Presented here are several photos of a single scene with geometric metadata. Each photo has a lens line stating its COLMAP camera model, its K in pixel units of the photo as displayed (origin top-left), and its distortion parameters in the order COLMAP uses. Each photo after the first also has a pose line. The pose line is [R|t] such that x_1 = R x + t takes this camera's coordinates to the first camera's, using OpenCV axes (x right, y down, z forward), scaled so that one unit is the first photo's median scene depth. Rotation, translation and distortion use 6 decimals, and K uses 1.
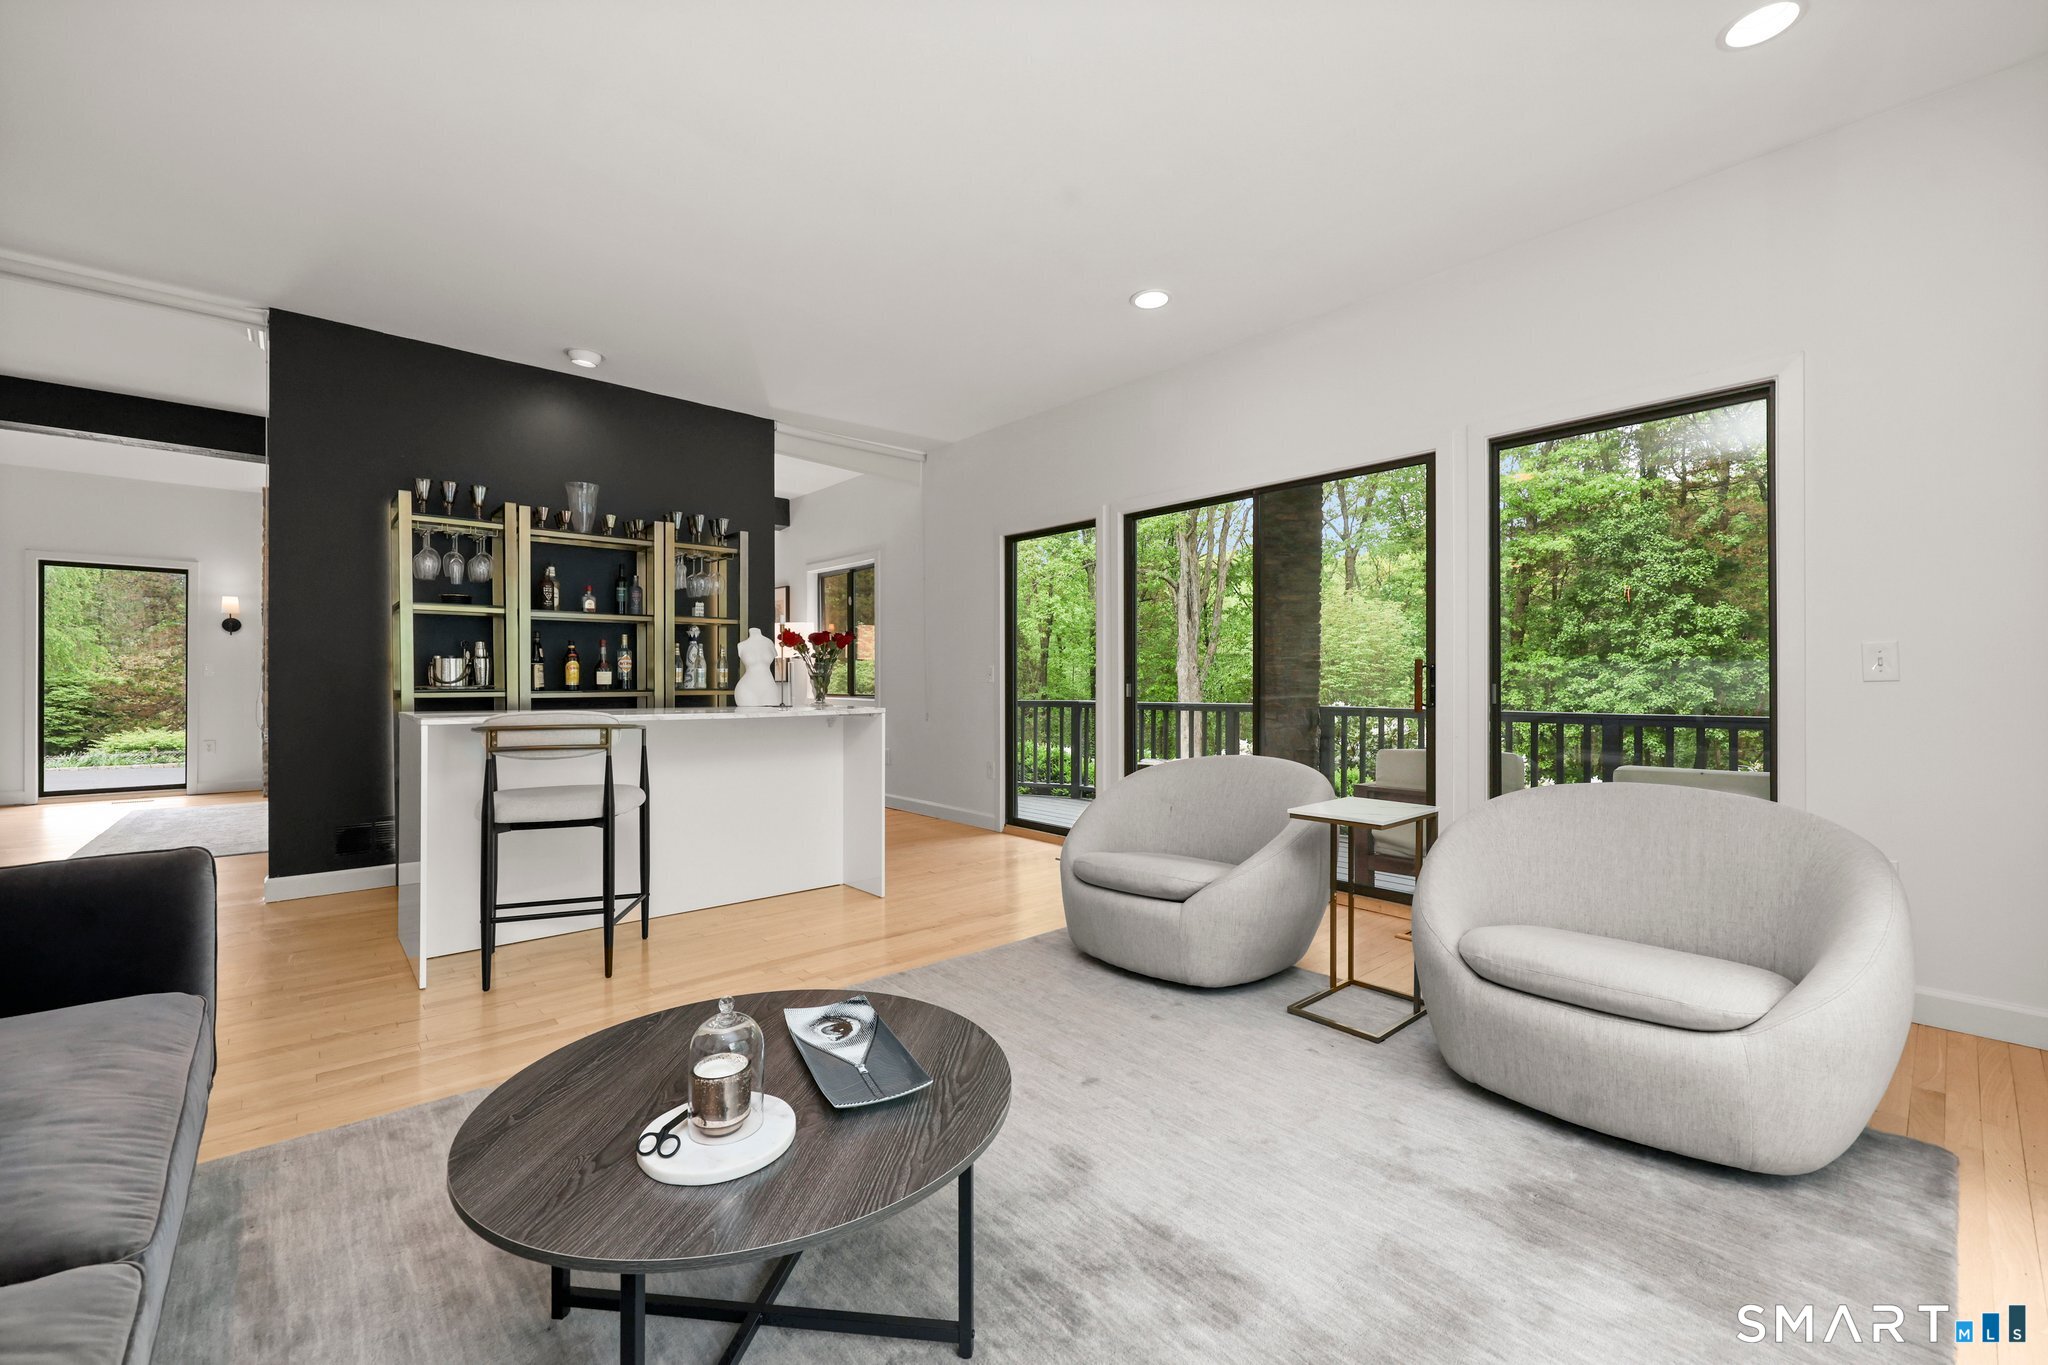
lens RADIAL K [[828.9, 0, 1017.0], [0, 828.9, 682.5], [0, 0, 1]] dist [0.004376, 0.000501]
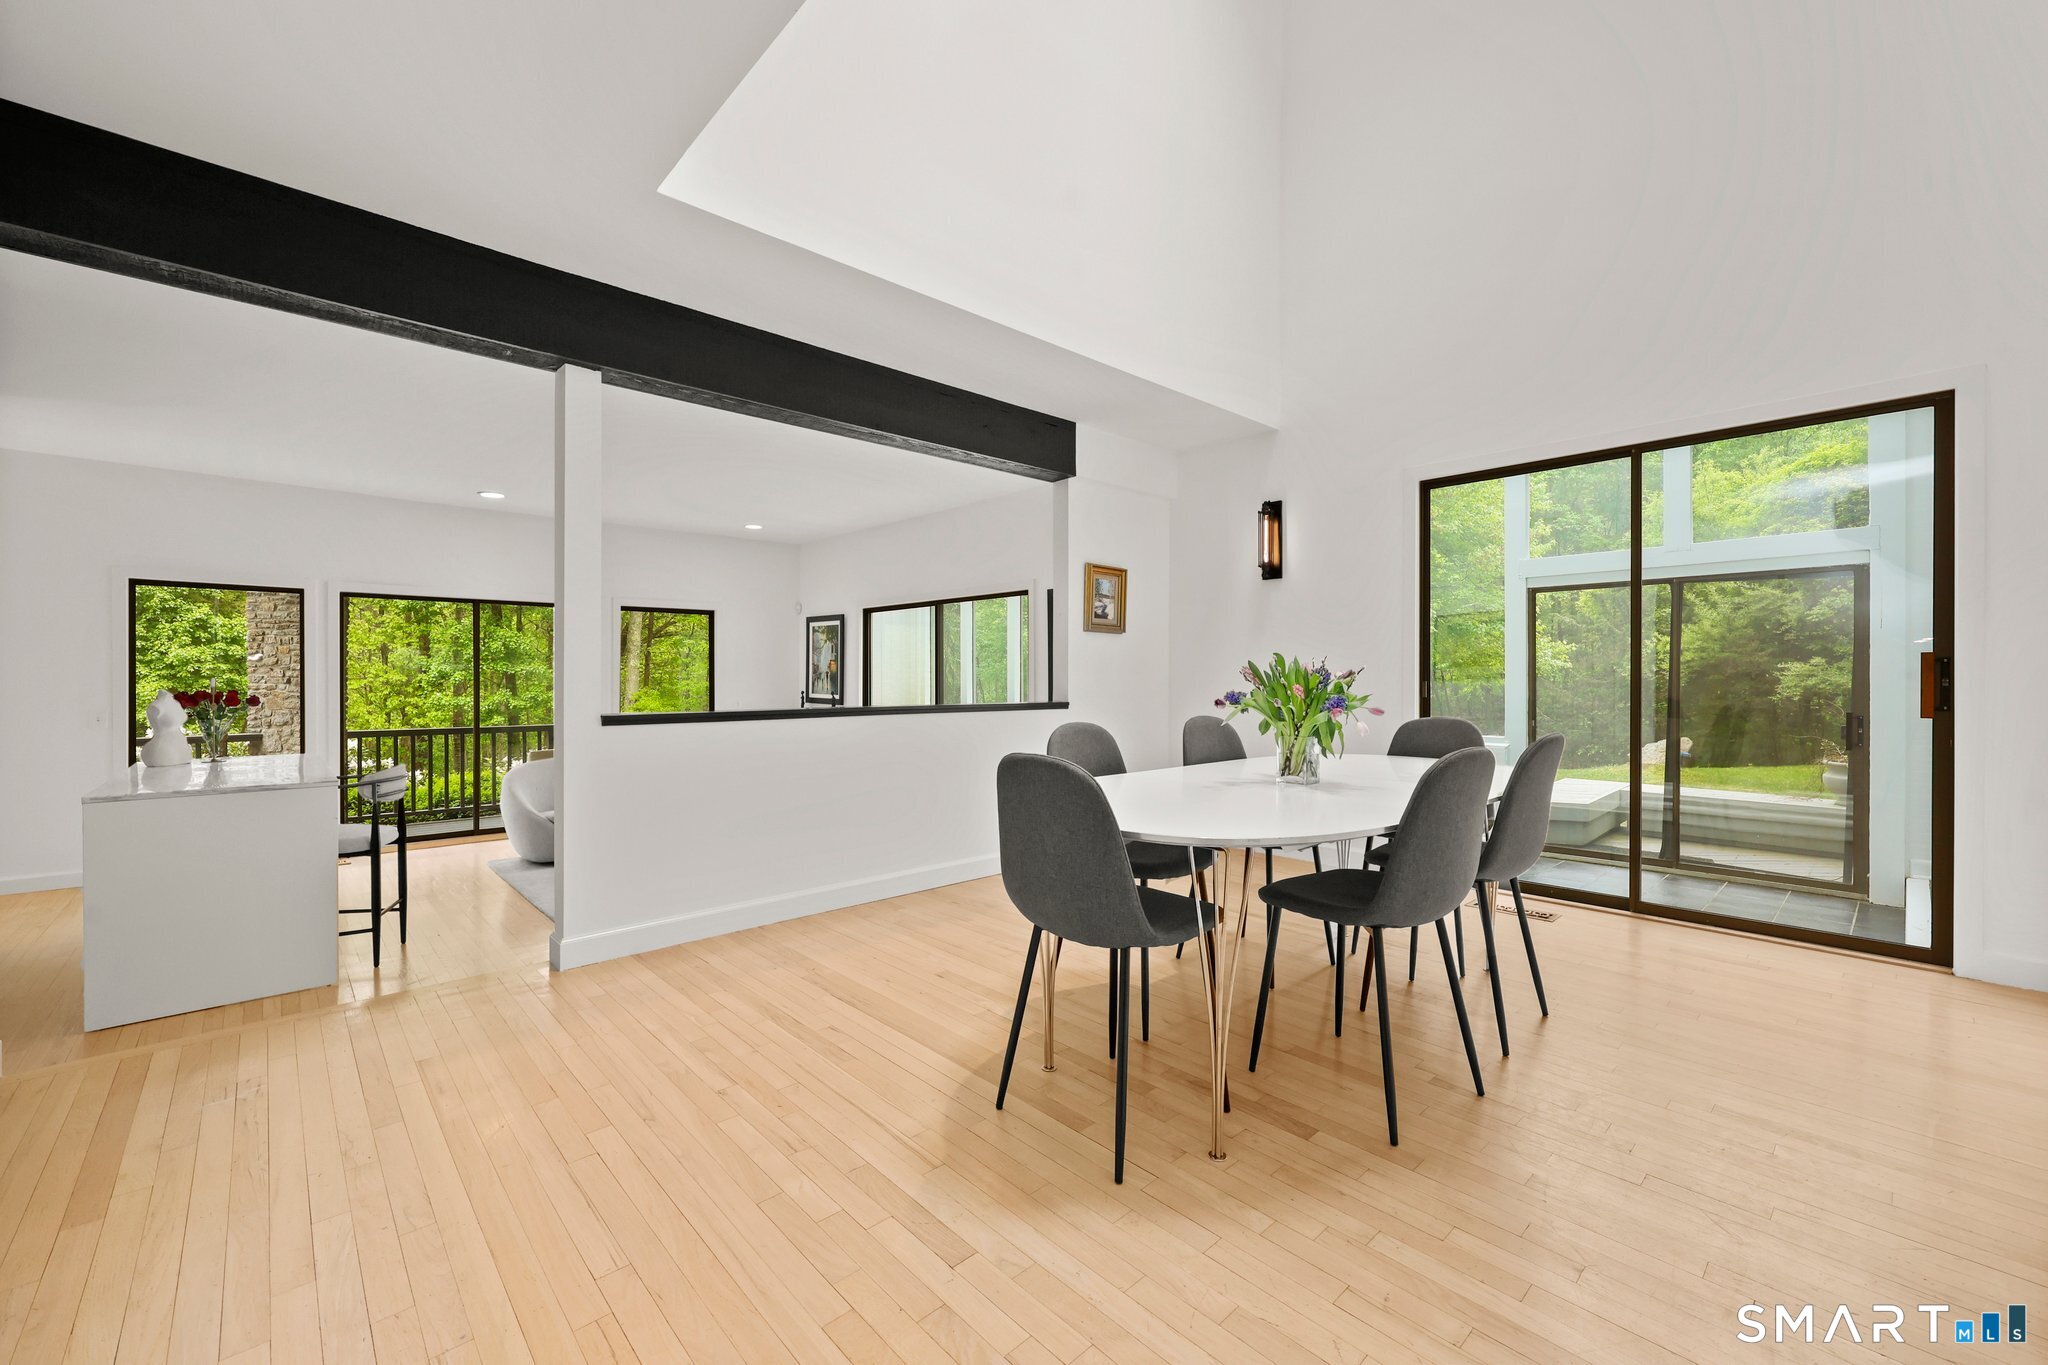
lens RADIAL K [[828.9, 0, 1021.2], [0, 828.9, 677.2], [0, 0, 1]] dist [0.004376, 0.000501]
pose [[-0.019151, -0.003189, 0.999812, -0.258882], [0.002021, 0.999993, 0.003229, -0.016227], [-0.999815, 0.002082, -0.019144, 0.000852]]
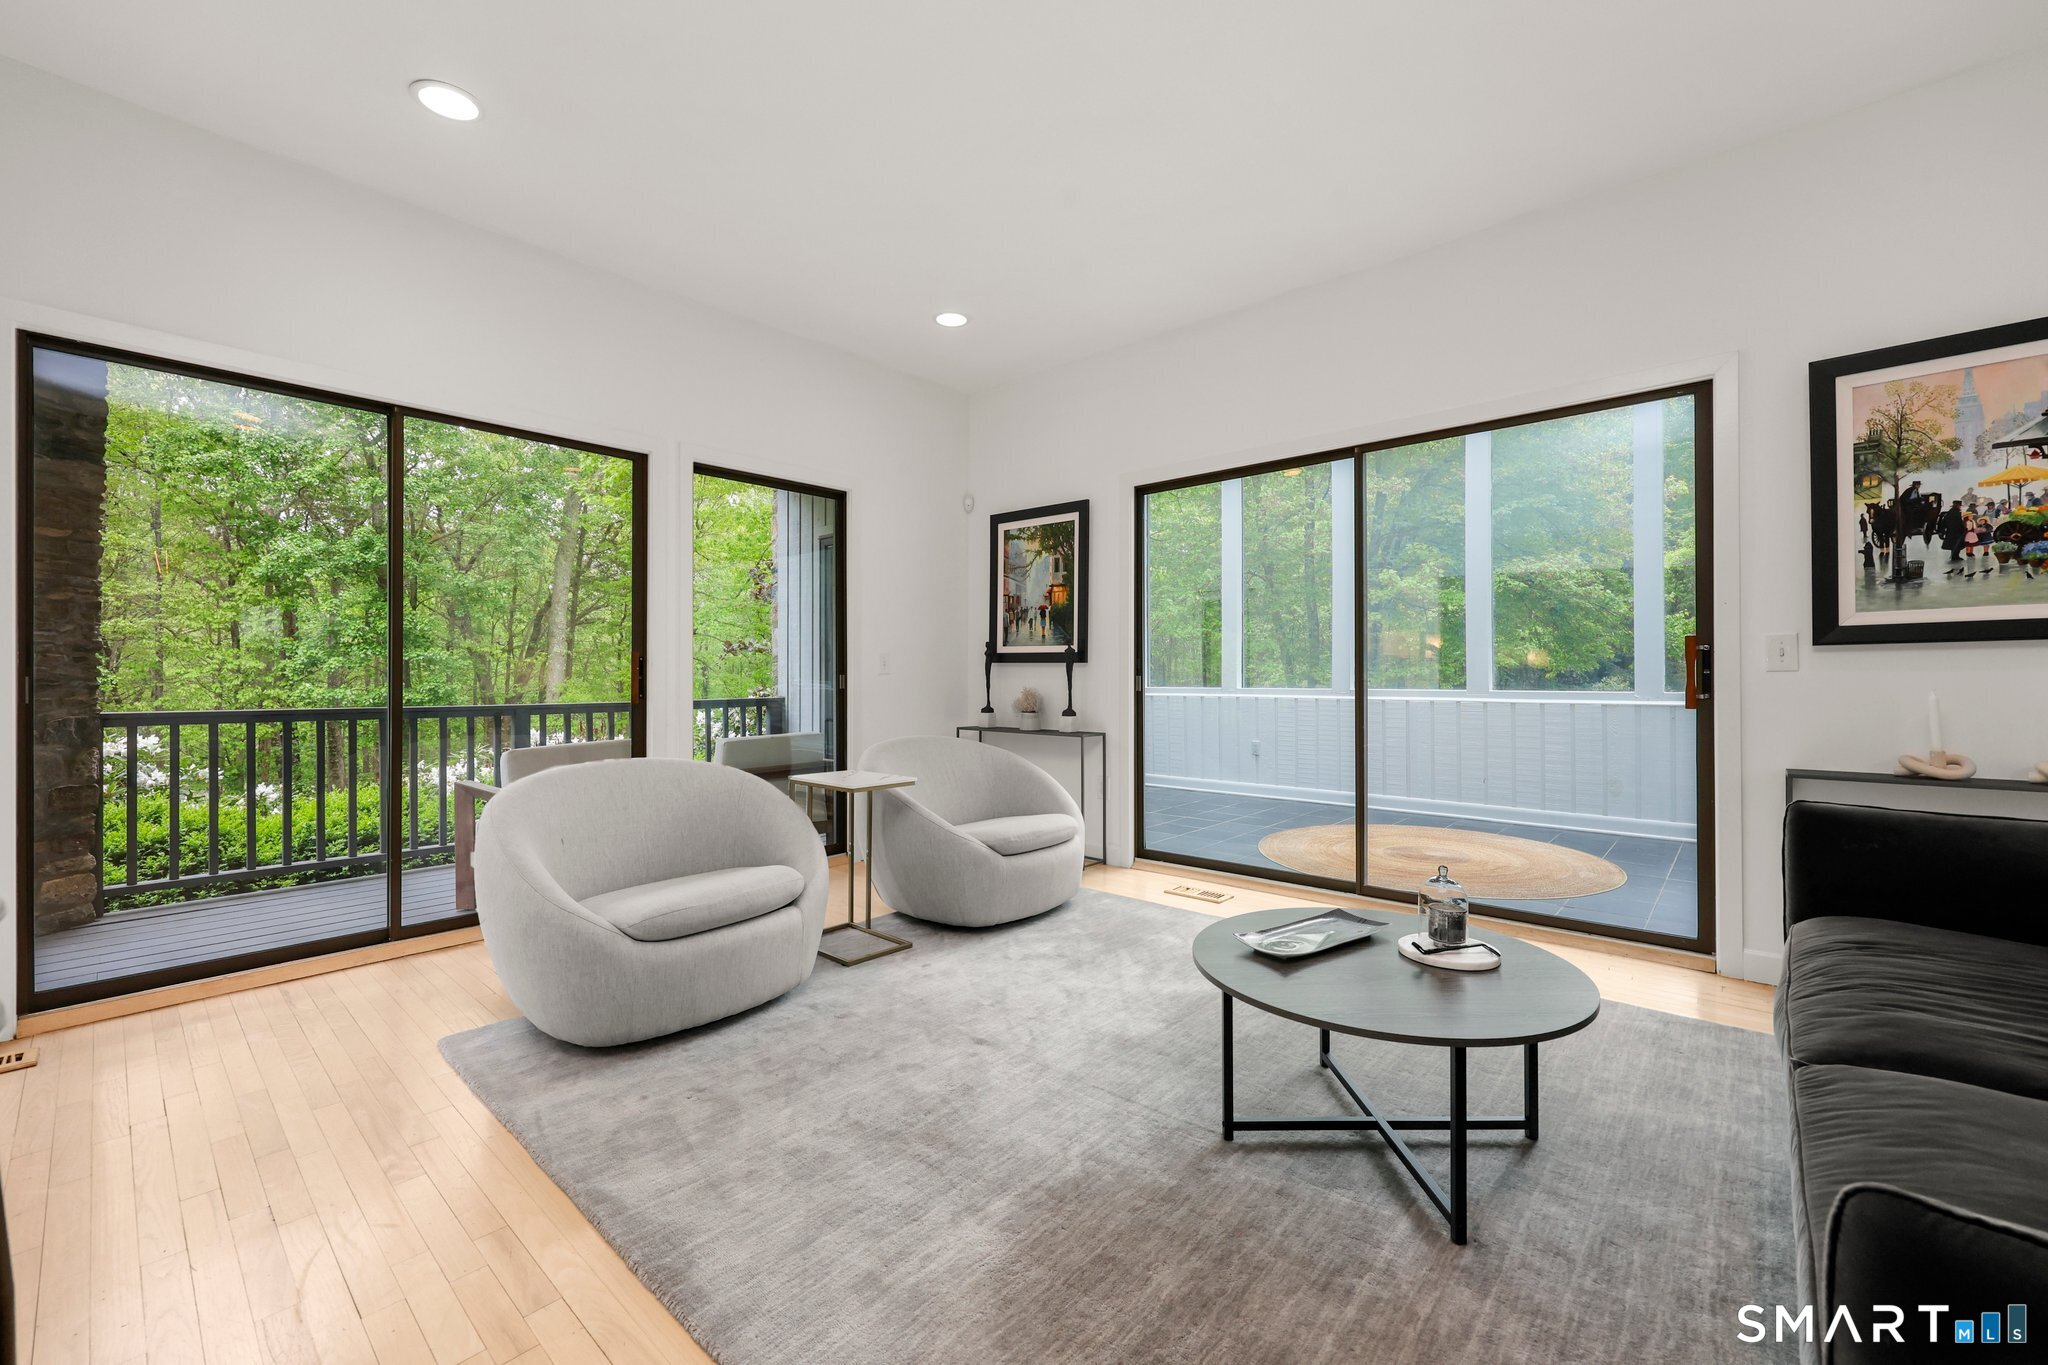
lens RADIAL K [[828.9, 0, 1024.5], [0, 828.9, 674.9], [0, 0, 1]] dist [0.004376, 0.000501]
pose [[-0.118229, 0.001186, 0.992986, -0.100346], [-0.002200, 0.999997, -0.001456, -0.000222], [-0.992984, -0.002357, -0.118226, 0.106956]]
